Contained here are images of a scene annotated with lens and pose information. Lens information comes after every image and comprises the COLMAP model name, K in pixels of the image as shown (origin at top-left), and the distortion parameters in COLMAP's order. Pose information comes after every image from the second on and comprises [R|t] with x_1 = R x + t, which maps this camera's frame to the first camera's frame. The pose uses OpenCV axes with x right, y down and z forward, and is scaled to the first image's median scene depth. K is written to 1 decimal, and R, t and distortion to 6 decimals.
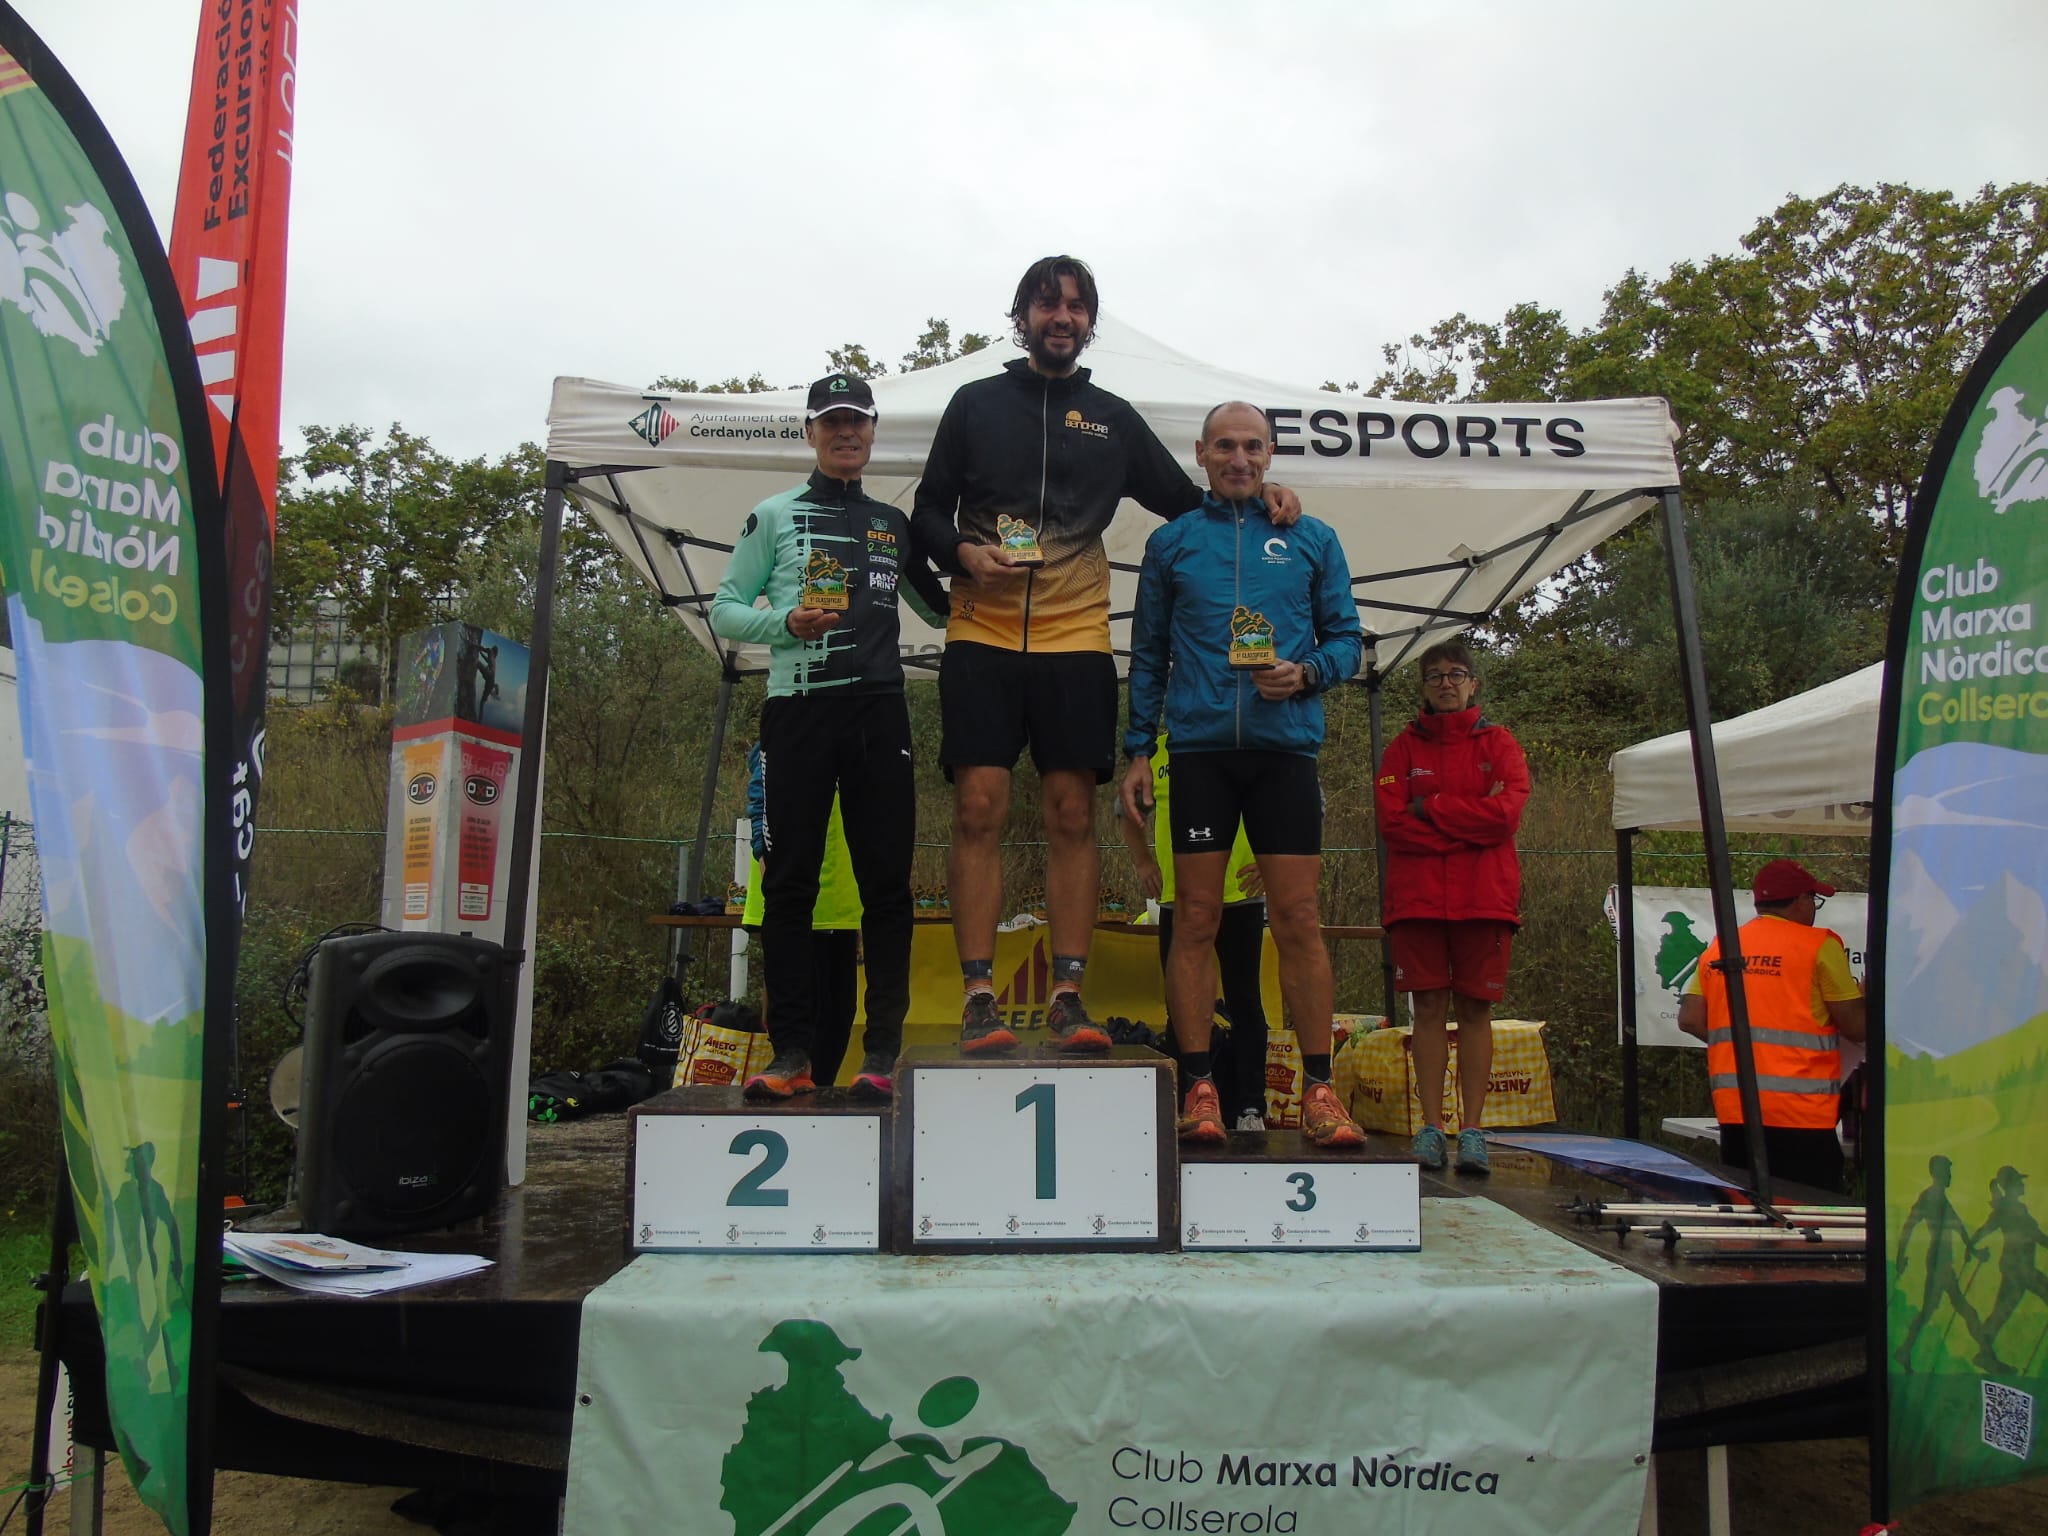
lens RADIAL K [[1657.2, 0, 1018.8], [0, 1657.2, 797.1], [0, 0, 1]] dist [-0.043959, 0.038457]
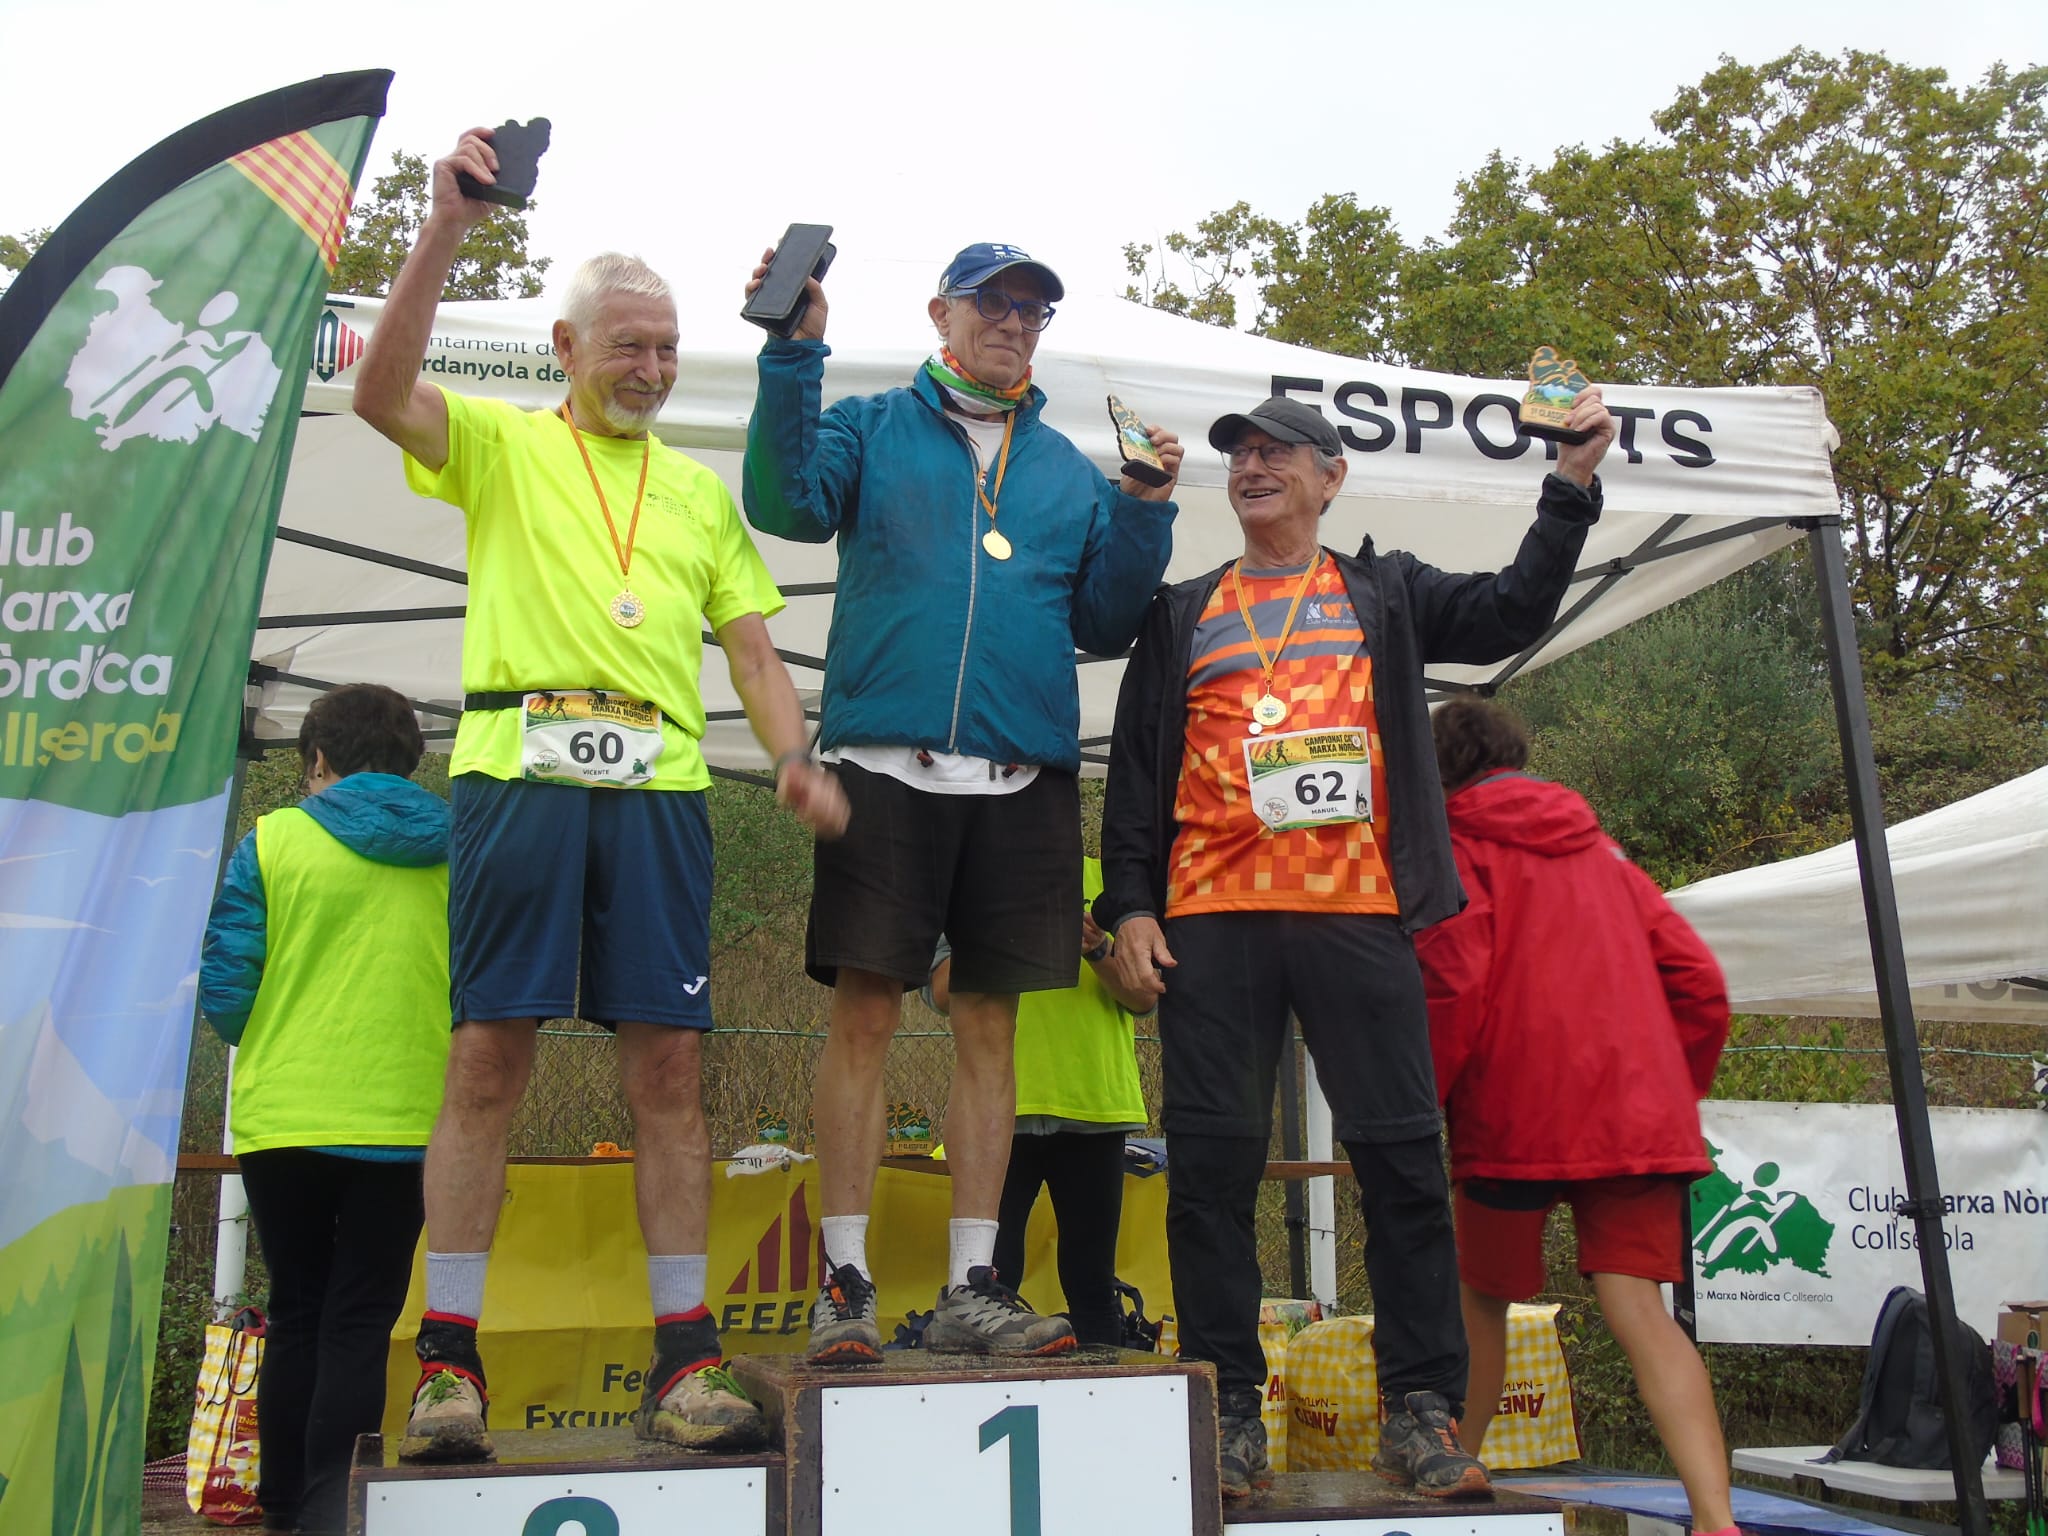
lens RADIAL K [[2766.6, 0, 1024.2], [0, 2766.6, 777.1], [0, 0, 1]] dist [0.079172, -0.162251]
pose [[0.972836, 0.021704, 0.230476, -0.150032], [-0.006940, 0.997882, -0.064677, -0.000341], [-0.231392, 0.061321, 0.970926, -0.039771]]
